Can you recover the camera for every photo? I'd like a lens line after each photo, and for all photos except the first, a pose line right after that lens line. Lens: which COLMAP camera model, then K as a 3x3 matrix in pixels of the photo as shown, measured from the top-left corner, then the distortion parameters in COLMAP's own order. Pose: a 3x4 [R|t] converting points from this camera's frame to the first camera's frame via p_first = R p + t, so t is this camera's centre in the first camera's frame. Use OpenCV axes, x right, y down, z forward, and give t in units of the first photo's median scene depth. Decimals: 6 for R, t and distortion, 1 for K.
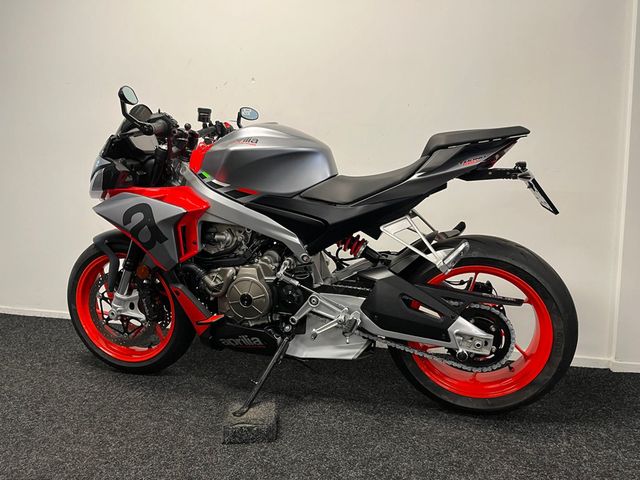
lens RADIAL K [[483.4, 0, 319.3], [0, 483.4, 239.2], [0, 0, 1]] dist [0.081836, -0.108706]
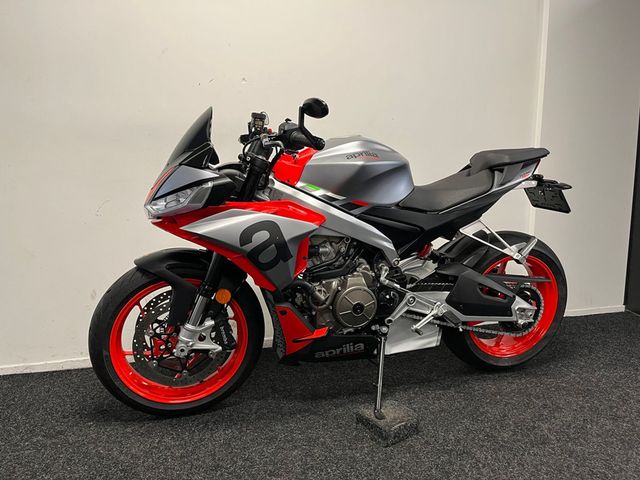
lens RADIAL K [[483.4, 0, 322.2], [0, 483.4, 238.8], [0, 0, 1]] dist [0.081836, -0.108706]
pose [[0.841711, -0.074652, 0.534743, -0.758061], [0.064262, 0.997207, 0.038062, -0.066825], [-0.536091, 0.002327, 0.844157, 0.174054]]
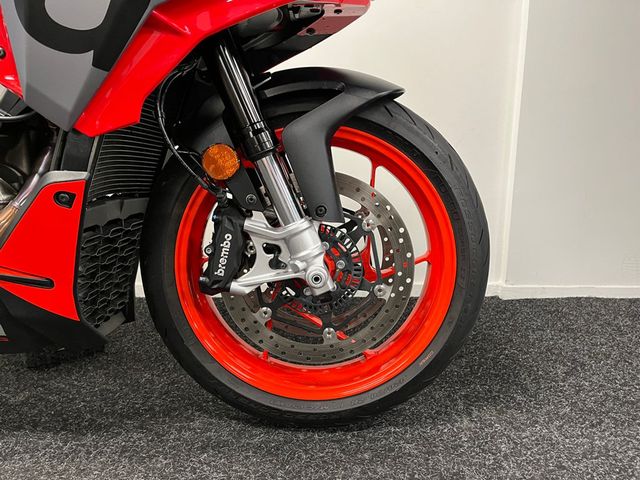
lens RADIAL K [[483.4, 0, 321.5], [0, 483.4, 239.5], [0, 0, 1]] dist [0.081836, -0.108706]
pose [[0.961624, -0.053174, 0.269169, 0.172814], [0.029407, 0.995364, 0.091572, 0.127595], [-0.272791, -0.080142, 0.958730, 0.459178]]
